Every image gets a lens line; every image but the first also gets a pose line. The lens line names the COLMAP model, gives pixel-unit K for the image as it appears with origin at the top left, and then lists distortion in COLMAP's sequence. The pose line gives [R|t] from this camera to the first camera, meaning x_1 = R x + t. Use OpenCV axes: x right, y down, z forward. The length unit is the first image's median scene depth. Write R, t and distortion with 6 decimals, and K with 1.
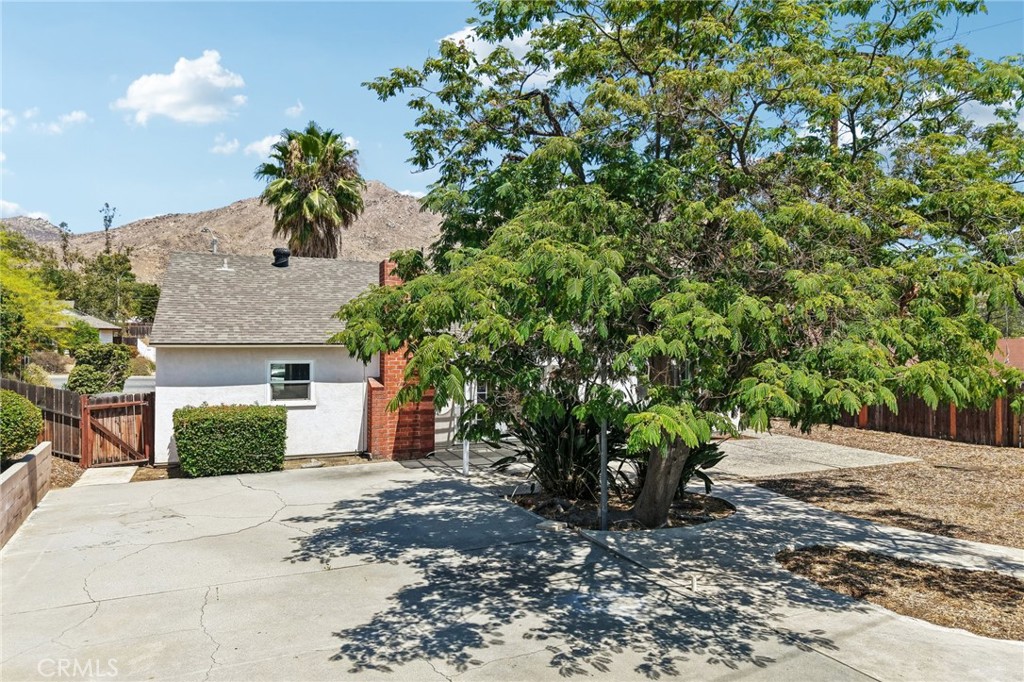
lens RADIAL K [[689.4, 0, 513.9], [0, 689.4, 357.5], [0, 0, 1]] dist [0.004368, 0.004256]
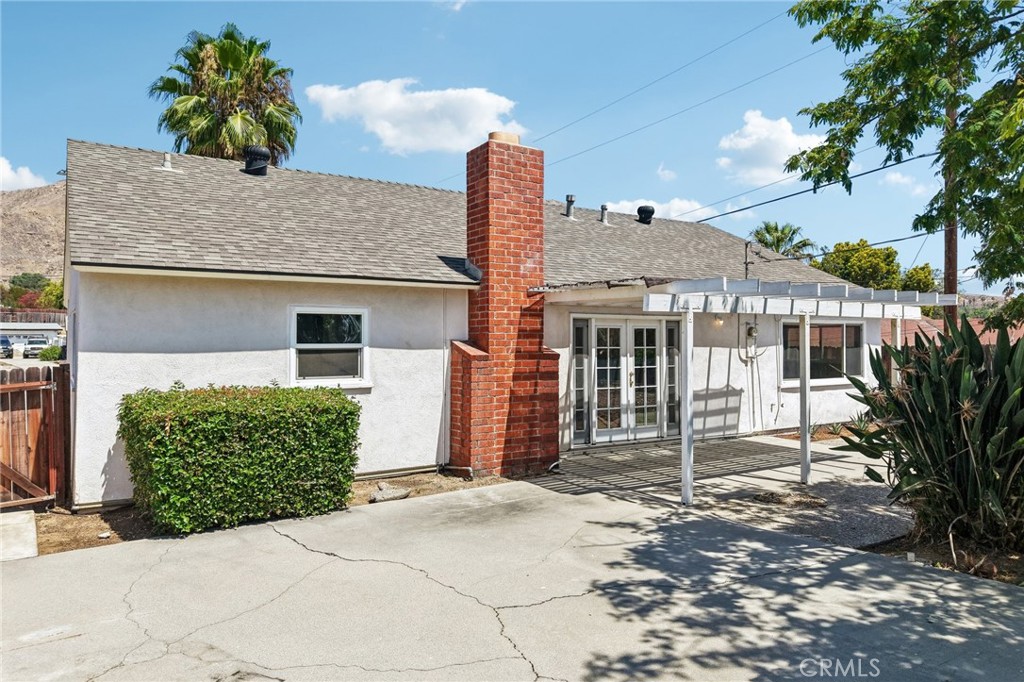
lens RADIAL K [[705.0, 0, 512.0], [0, 705.0, 341.0], [0, 0, 1]] dist [0.023843, 0.000756]
pose [[0.984531, -0.000569, 0.175212, -0.251091], [0.003265, 0.999881, -0.015098, 0.036493], [-0.175183, 0.015437, 0.984415, 0.364653]]
